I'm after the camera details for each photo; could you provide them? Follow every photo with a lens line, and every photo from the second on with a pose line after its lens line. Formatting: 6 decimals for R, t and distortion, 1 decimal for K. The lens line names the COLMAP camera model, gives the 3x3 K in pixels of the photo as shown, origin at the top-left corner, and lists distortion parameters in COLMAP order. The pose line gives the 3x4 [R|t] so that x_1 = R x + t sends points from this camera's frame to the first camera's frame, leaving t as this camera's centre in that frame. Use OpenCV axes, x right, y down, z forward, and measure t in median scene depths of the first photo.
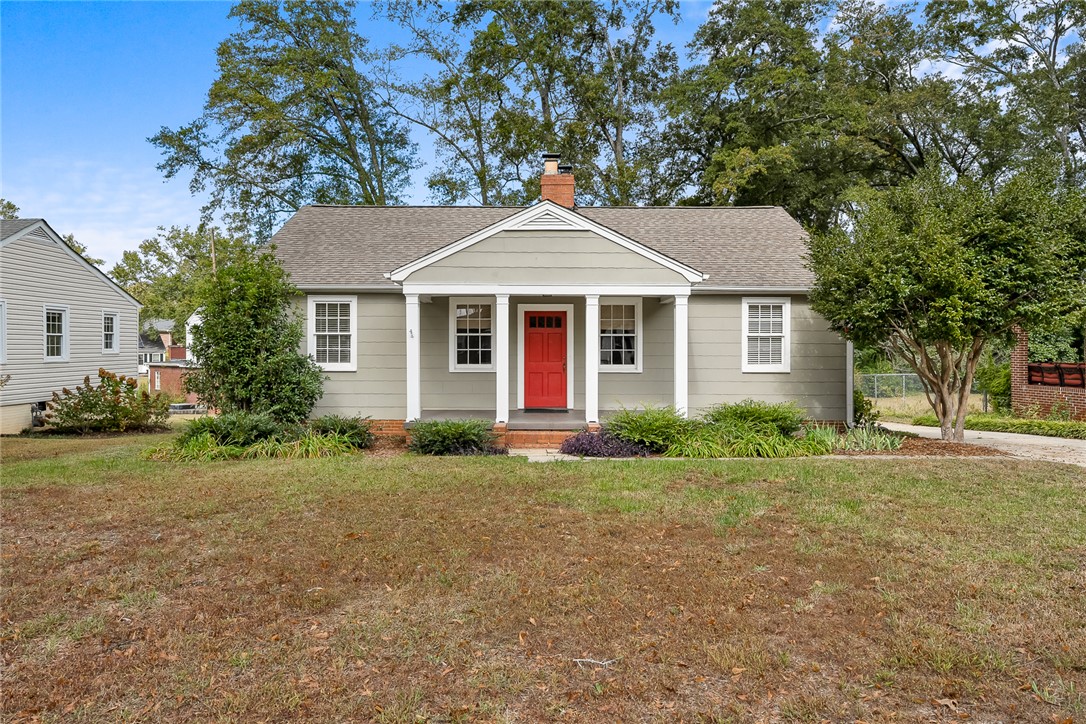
lens RADIAL K [[720.4, 0, 536.3], [0, 720.4, 372.0], [0, 0, 1]] dist [-0.005584, 0.001451]
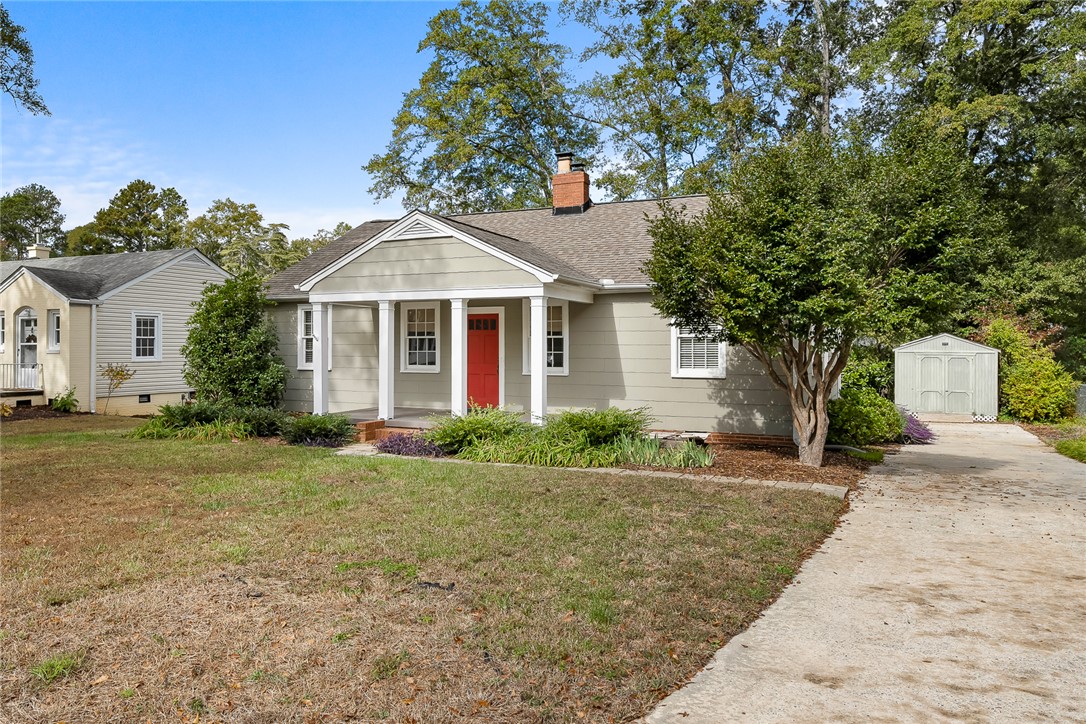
lens RADIAL K [[773.8, 0, 491.6], [0, 773.8, 337.6], [0, 0, 1]] dist [-0.009772, -0.005304]
pose [[0.894246, -0.006746, -0.447525, 0.516223], [-0.015984, 0.998767, -0.046996, 0.000362], [0.447290, 0.049180, 0.893036, 0.027701]]
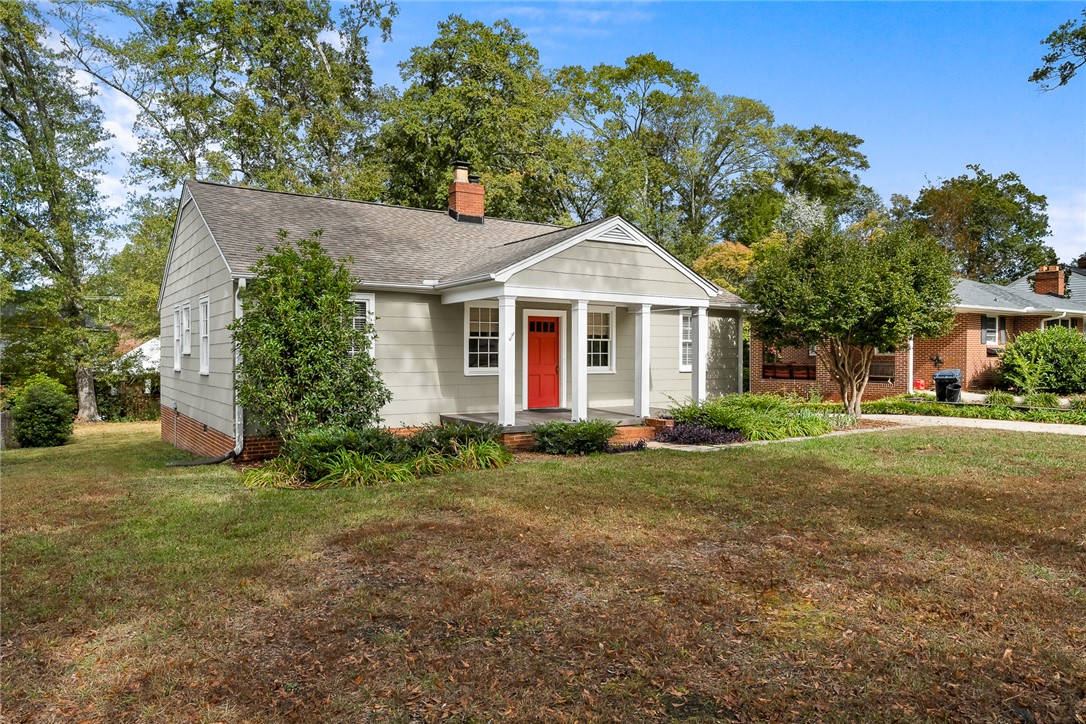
lens RADIAL K [[720.4, 0, 531.7], [0, 720.4, 356.9], [0, 0, 1]] dist [-0.005584, 0.001451]
pose [[0.830117, -0.004054, 0.557575, -0.590073], [0.023689, 0.999327, -0.028002, 0.004025], [-0.557086, 0.036453, 0.829654, 0.134217]]
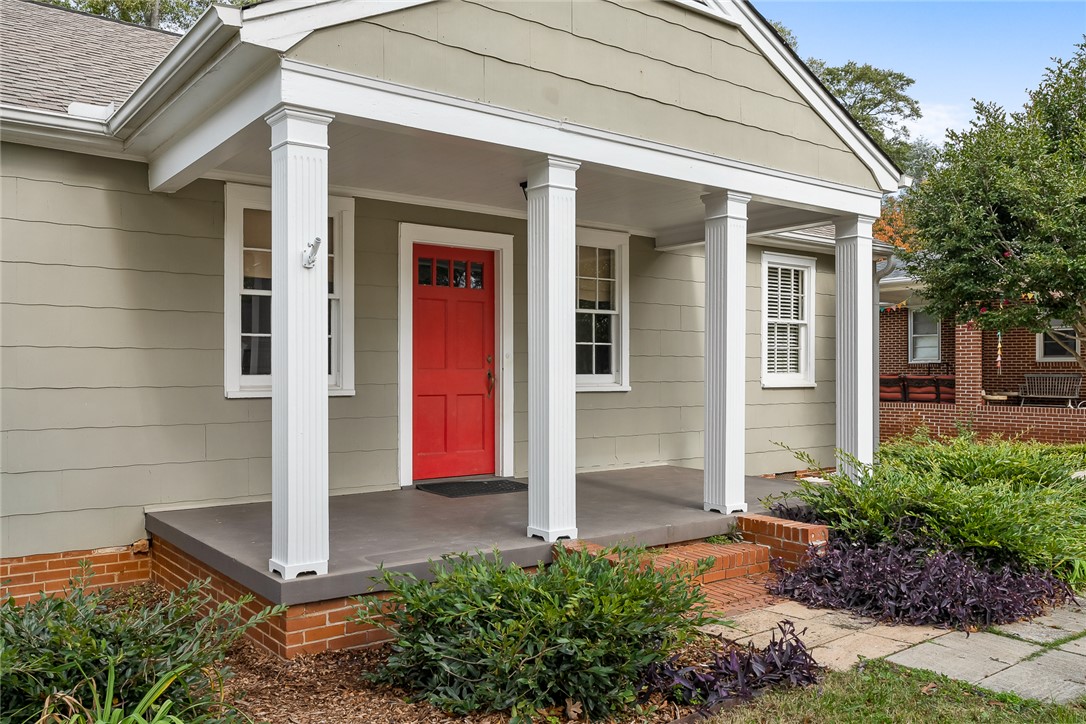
lens RADIAL K [[880.9, 0, 539.2], [0, 880.9, 366.4], [0, 0, 1]] dist [0.026188, 0.000294]
pose [[0.787179, -0.000033, 0.616724, -0.263247], [0.028308, 0.998948, -0.036080, 0.004397], [-0.616074, 0.045860, 0.786352, 0.570047]]
